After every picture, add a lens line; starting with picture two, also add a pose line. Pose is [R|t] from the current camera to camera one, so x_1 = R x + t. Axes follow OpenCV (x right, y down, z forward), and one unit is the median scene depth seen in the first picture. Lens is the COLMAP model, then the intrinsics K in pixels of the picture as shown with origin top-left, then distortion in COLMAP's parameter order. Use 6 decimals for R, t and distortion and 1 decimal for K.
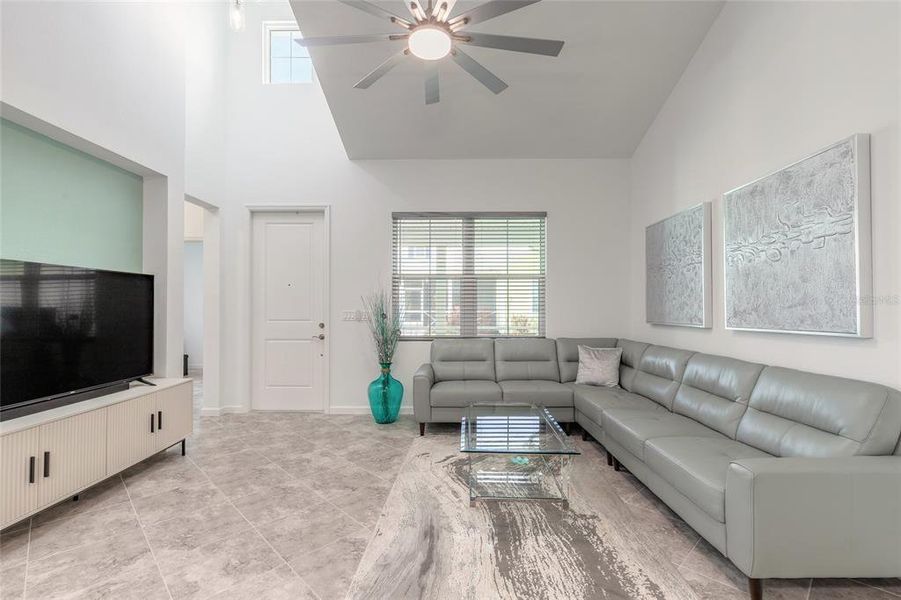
lens RADIAL K [[403.0, 0, 445.4], [0, 403.0, 303.4], [0, 0, 1]] dist [0.007668, -0.001105]
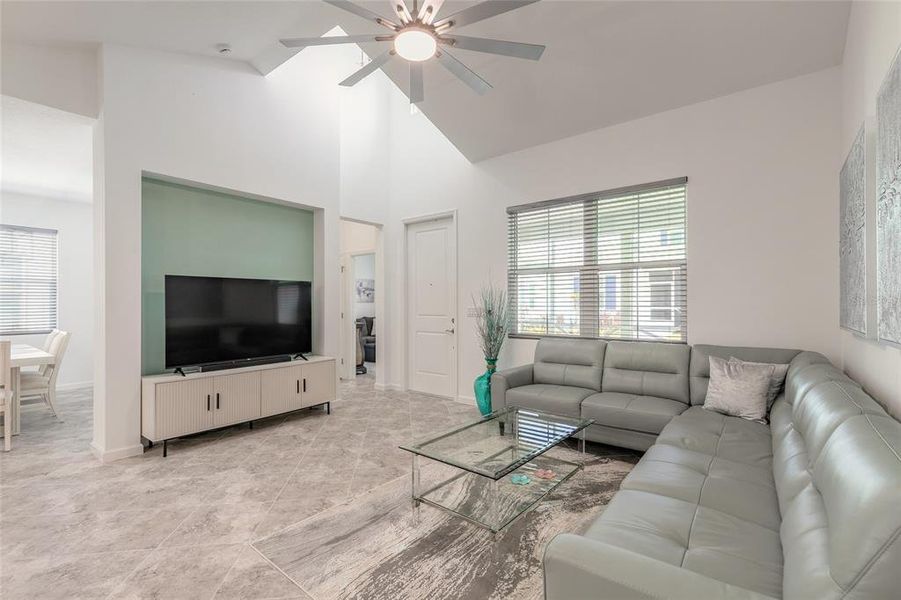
lens RADIAL K [[403.0, 0, 451.3], [0, 403.0, 302.3], [0, 0, 1]] dist [0.007668, -0.001105]
pose [[0.795673, -0.005411, -0.605703, 0.486608], [0.010175, 0.999938, 0.004433, 0.000858], [0.605642, -0.009690, 0.795679, 0.178911]]
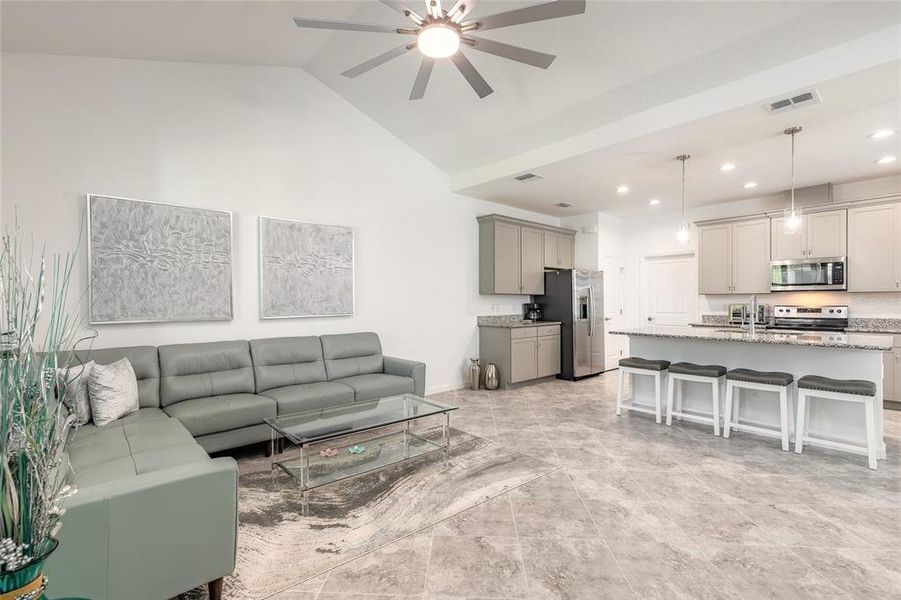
lens RADIAL K [[403.0, 0, 450.7], [0, 403.0, 303.2], [0, 0, 1]] dist [0.007668, -0.001105]
pose [[-0.683013, -0.001433, 0.730405, -0.601343], [-0.004436, 0.999988, -0.002185, 0.011184], [-0.730393, -0.004733, -0.683011, 1.251308]]
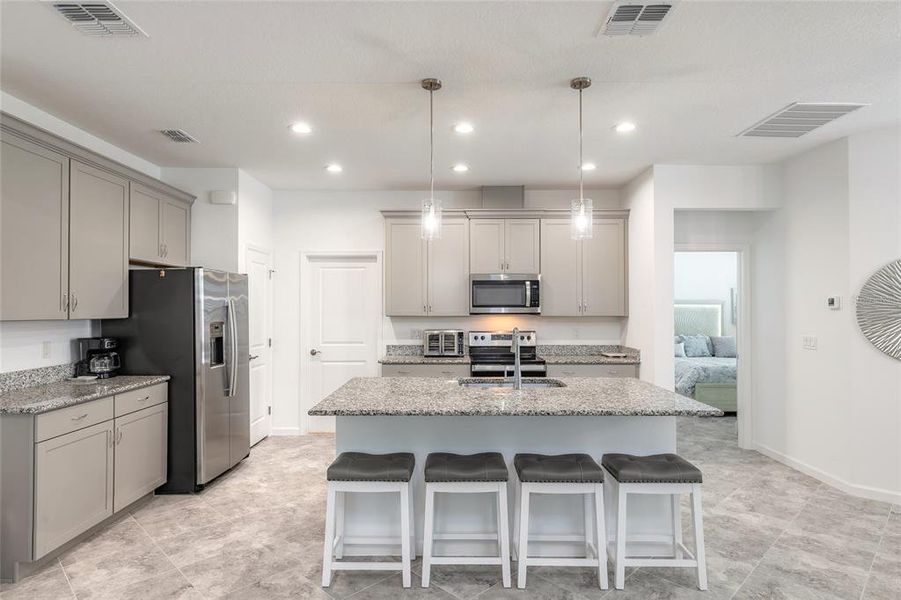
lens RADIAL K [[501.3, 0, 444.6], [0, 501.3, 301.8], [0, 0, 1]] dist [0.008164, 0.000313]
pose [[-0.999951, -0.000382, -0.009851, -0.197801], [-0.000141, 0.999701, -0.024435, -0.044684], [0.009857, -0.024433, -0.999653, 0.744584]]
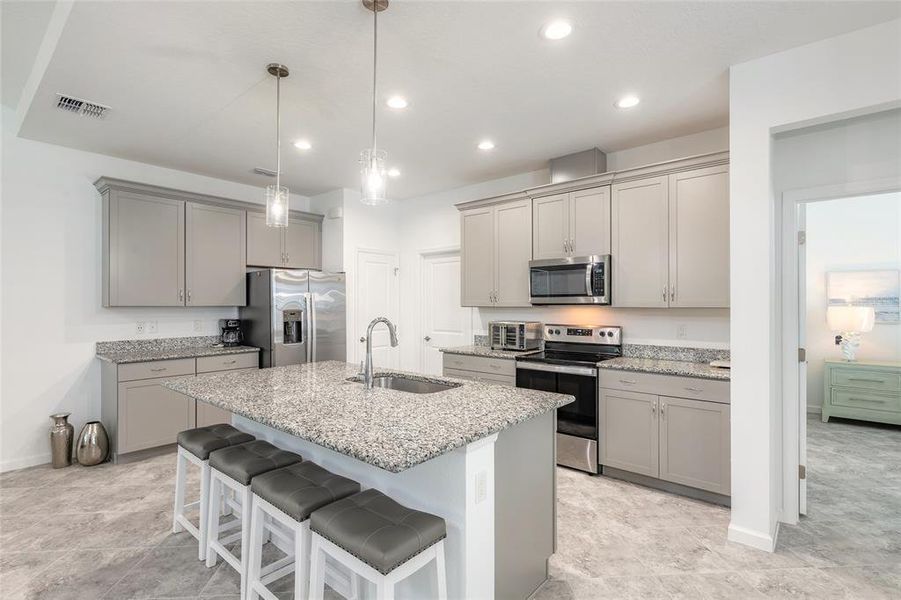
lens RADIAL K [[425.6, 0, 450.5], [0, 425.6, 301.7], [0, 0, 1]] dist [-0.010525, 0.001590]
pose [[-0.772687, 0.003389, 0.634778, -0.866500], [-0.006425, 0.999893, -0.013160, -0.036066], [-0.634754, -0.014247, -0.772583, 0.254340]]
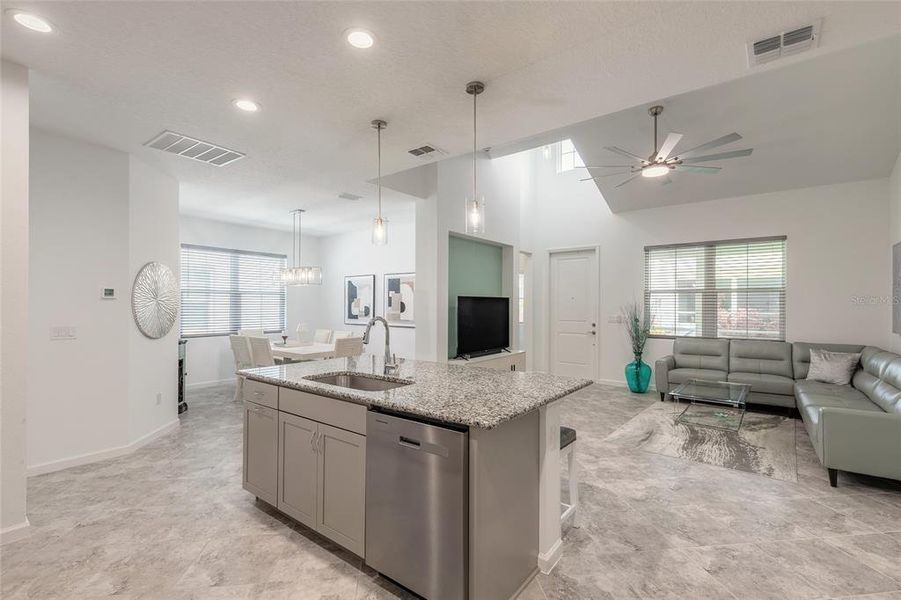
lens RADIAL K [[403.0, 0, 451.5], [0, 403.0, 304.0], [0, 0, 1]] dist [0.007668, -0.001105]
pose [[0.805003, 0.001741, -0.593268, 0.224420], [0.003580, 0.999963, 0.007792, -0.052455], [0.593259, -0.008396, 0.804968, -0.744297]]
